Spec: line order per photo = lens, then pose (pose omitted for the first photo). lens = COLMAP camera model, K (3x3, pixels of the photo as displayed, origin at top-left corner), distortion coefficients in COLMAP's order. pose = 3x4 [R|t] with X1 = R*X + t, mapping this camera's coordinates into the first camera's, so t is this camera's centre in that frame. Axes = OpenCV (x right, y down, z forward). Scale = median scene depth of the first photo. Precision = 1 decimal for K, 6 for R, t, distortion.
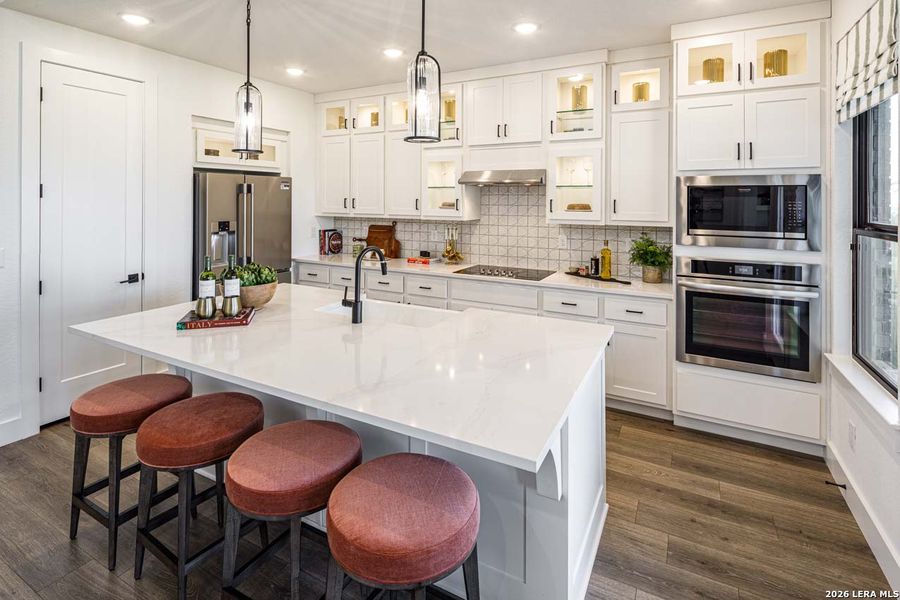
lens RADIAL K [[450.3, 0, 433.1], [0, 450.3, 201.0], [0, 0, 1]] dist [0.009952, 0.000780]
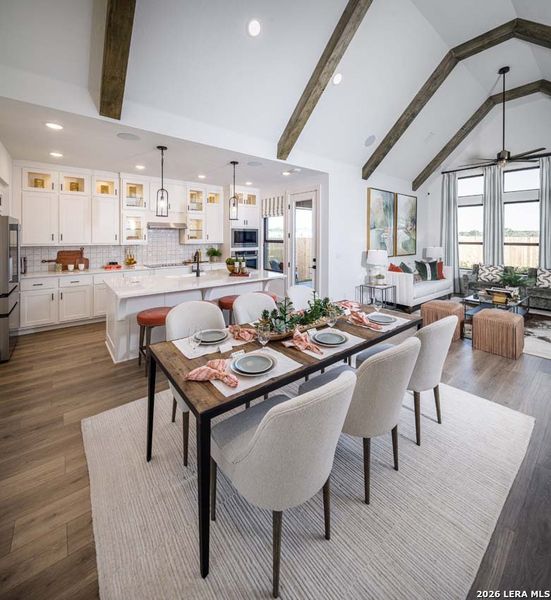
lens RADIAL K [[255.8, 0, 292.0], [0, 255.8, 238.3], [0, 0, 1]] dist [-0.003928, -0.000741]
pose [[0.345904, -0.013100, 0.938178, -0.939700], [-0.000260, 0.999901, 0.014058, -0.004637], [-0.938270, -0.005106, 0.345867, -0.099758]]
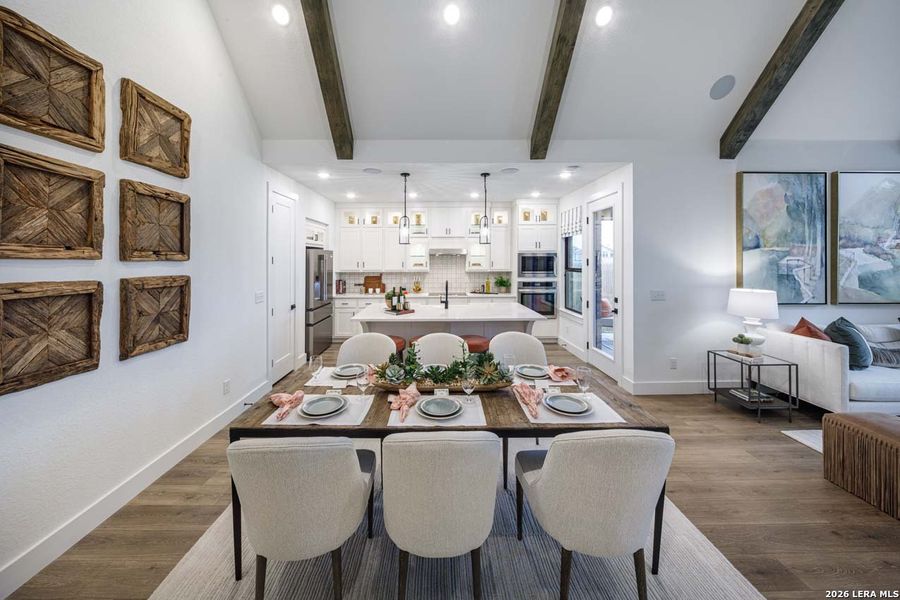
lens RADIAL K [[311.8, 0, 448.0], [0, 311.8, 264.8], [0, 0, 1]] dist [-0.010161, -0.000270]
pose [[0.858808, -0.016109, 0.512044, -0.679987], [0.009972, 0.999842, 0.014730, -0.011505], [-0.512200, -0.007545, 0.858833, -0.363819]]
